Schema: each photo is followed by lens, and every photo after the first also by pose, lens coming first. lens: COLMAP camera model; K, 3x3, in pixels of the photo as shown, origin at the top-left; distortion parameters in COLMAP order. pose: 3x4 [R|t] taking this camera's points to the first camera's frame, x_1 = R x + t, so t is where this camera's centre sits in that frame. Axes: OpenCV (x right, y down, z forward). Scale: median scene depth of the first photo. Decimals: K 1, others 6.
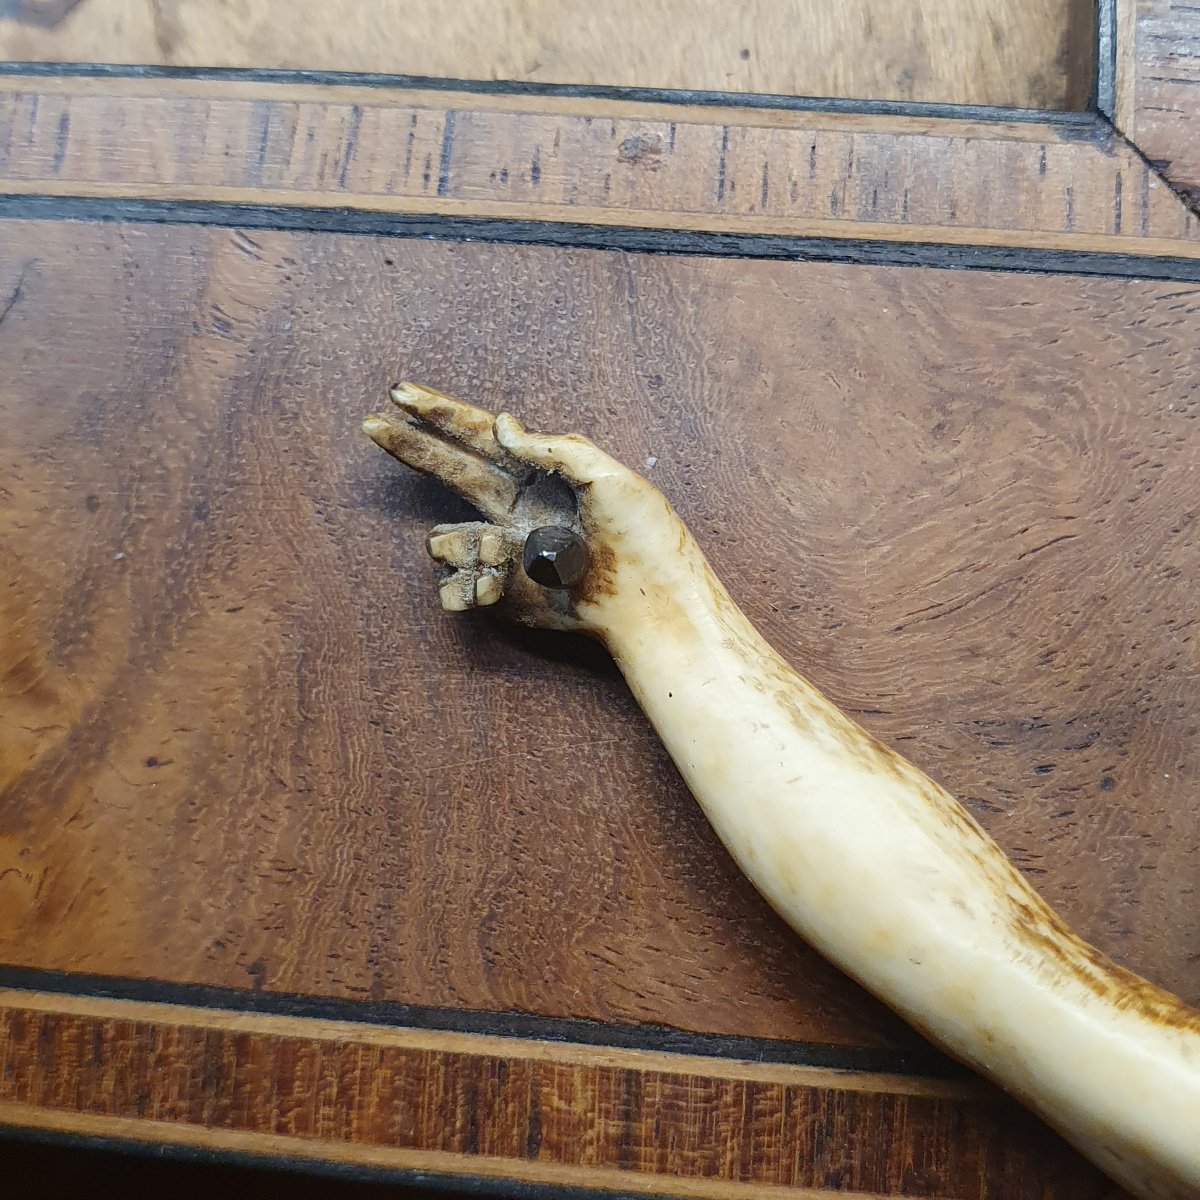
lens RADIAL K [[1655.3, 0, 600.0], [0, 1655.3, 600.0], [0, 0, 1]] dist [0.129290, -0.744847]
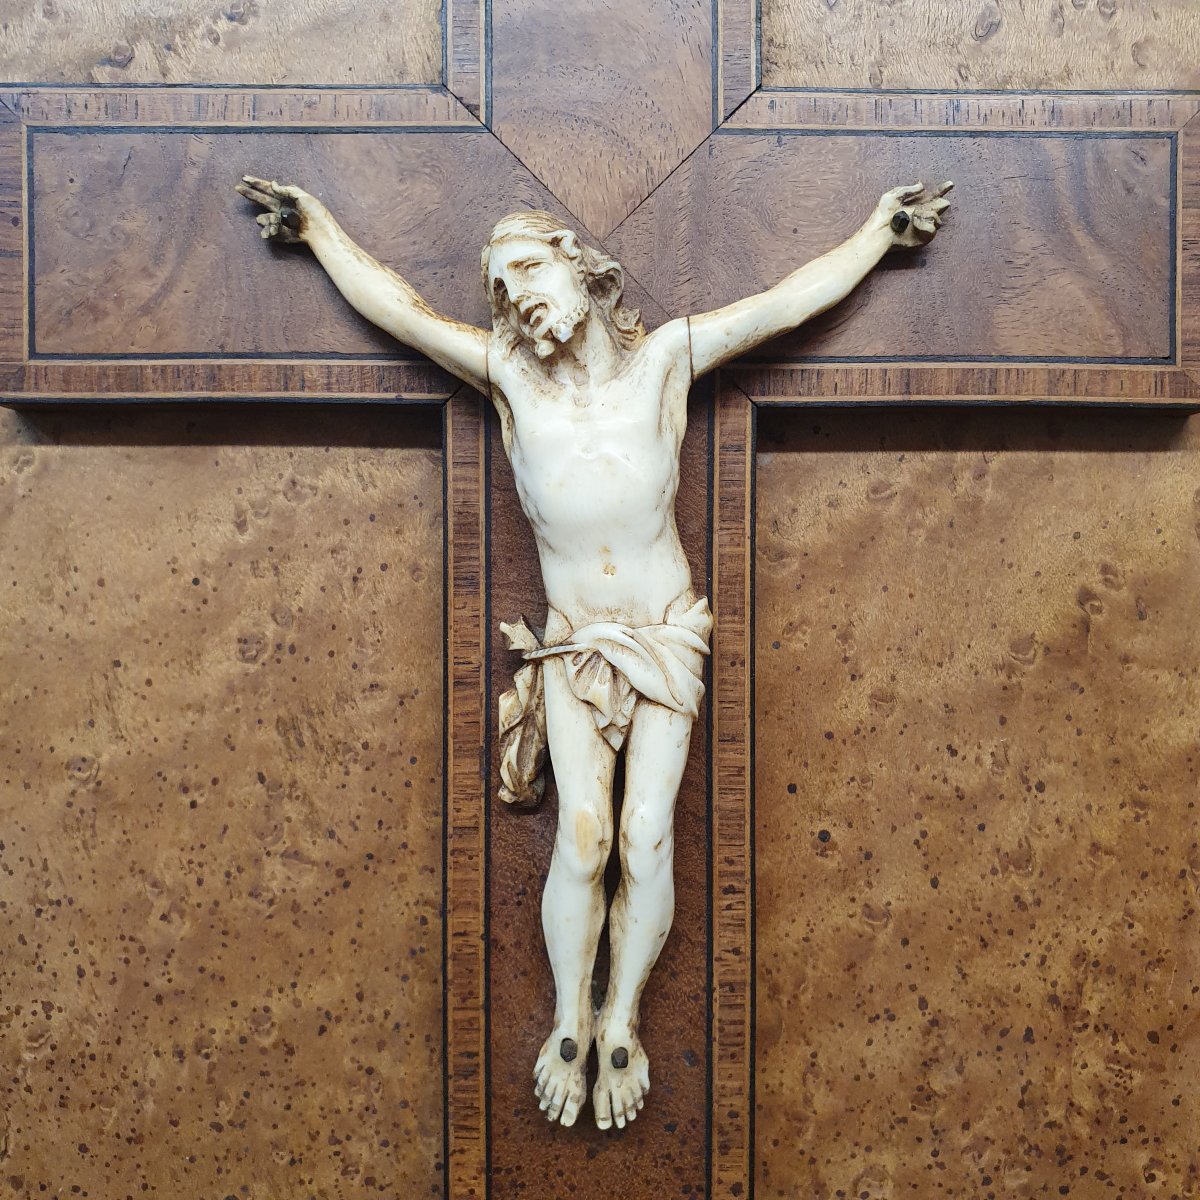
lens RADIAL K [[1264.7, 0, 626.6], [0, 1264.7, 598.8], [0, 0, 1]] dist [0.004626, -0.129526]
pose [[0.993901, -0.080563, 0.075305, 0.409889], [0.069811, 0.988262, 0.135882, 0.448864], [-0.085369, -0.129796, 0.987859, -1.819449]]
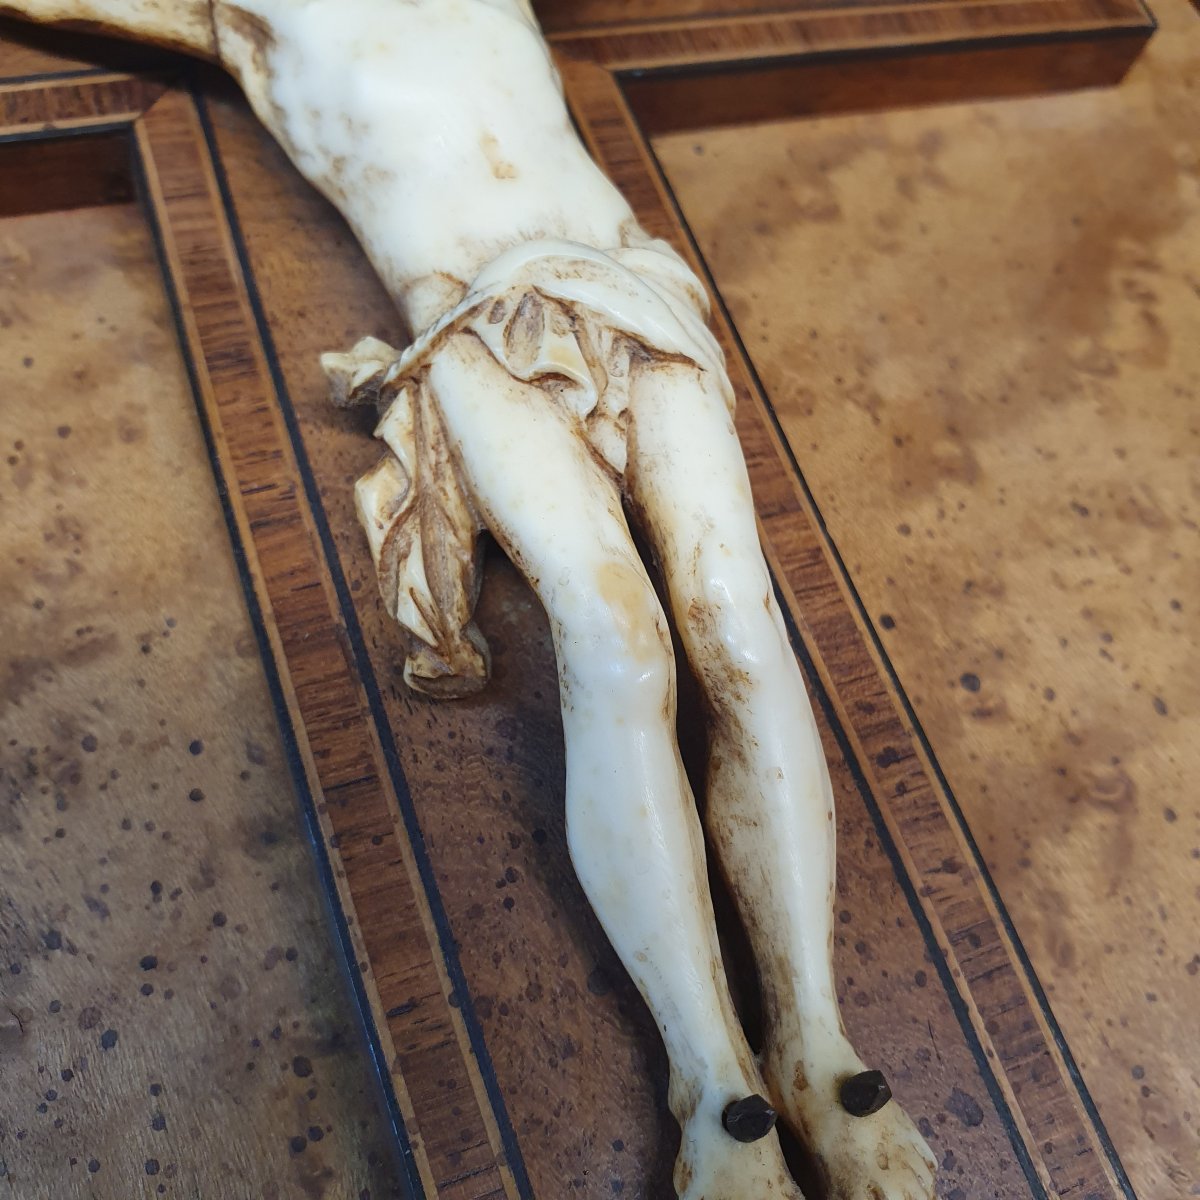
lens RADIAL K [[1357.5, 0, 614.1], [0, 1357.5, 598.3], [0, 0, 1]] dist [0.015658, -0.279286]
pose [[0.872724, -0.253598, 0.417183, -0.064229], [0.374757, 0.895649, -0.239521, 1.550630], [-0.312907, 0.365378, 0.876692, -0.505266]]
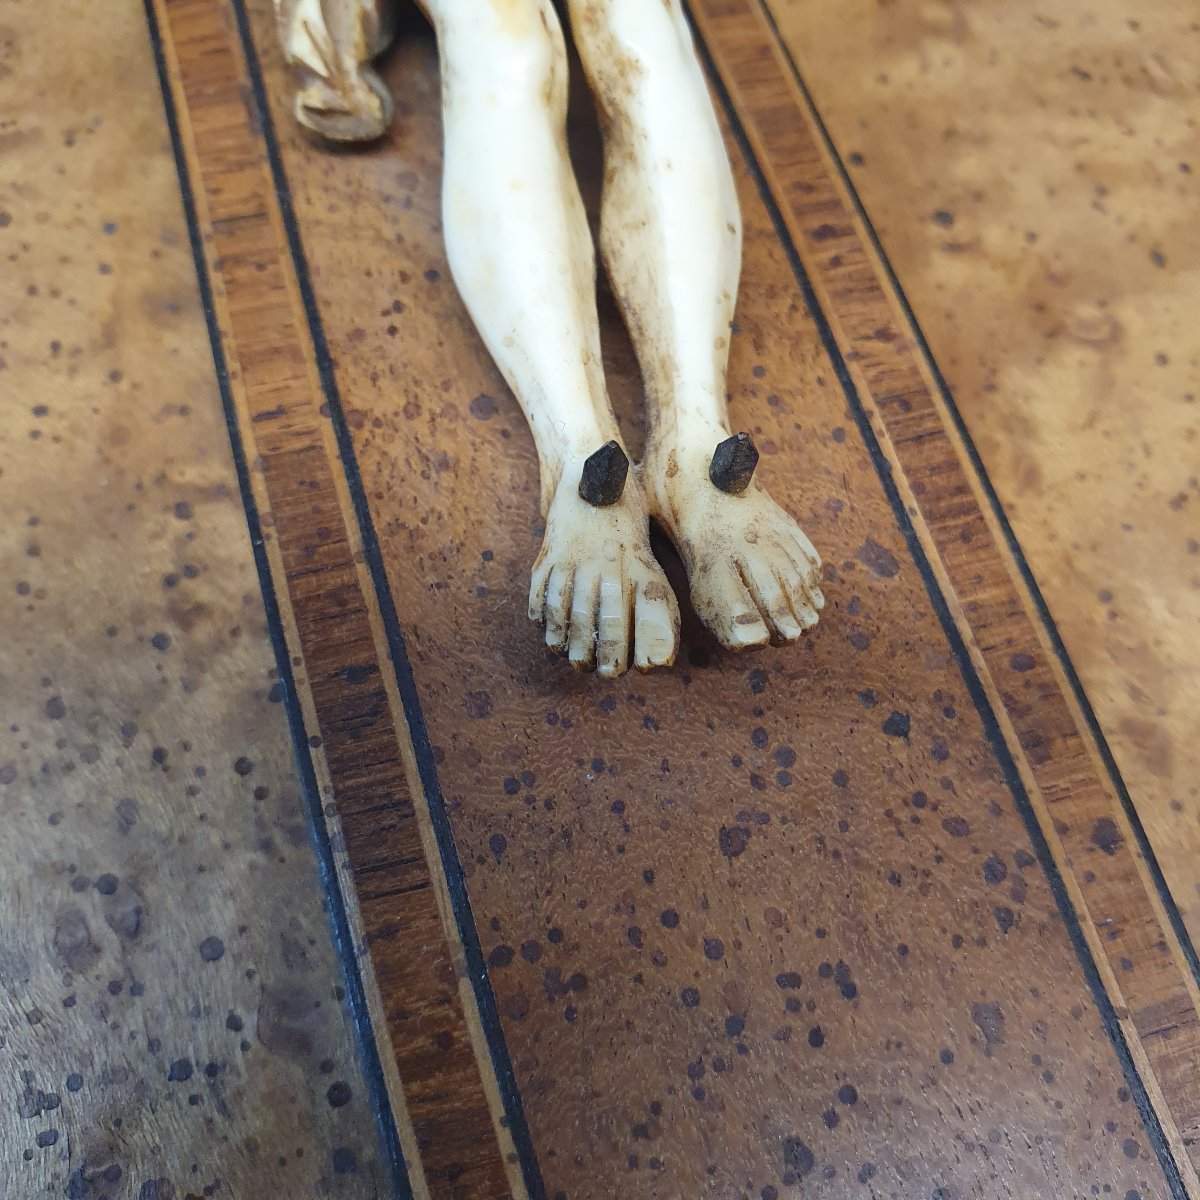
lens RADIAL K [[1357.5, 0, 614.1], [0, 1357.5, 598.3], [0, 0, 1]] dist [0.015658, -0.279286]
pose [[0.913419, -0.250439, 0.320852, 0.047196], [0.335983, 0.908885, -0.247072, 2.077272], [-0.229741, 0.333480, 0.914336, -0.314084]]
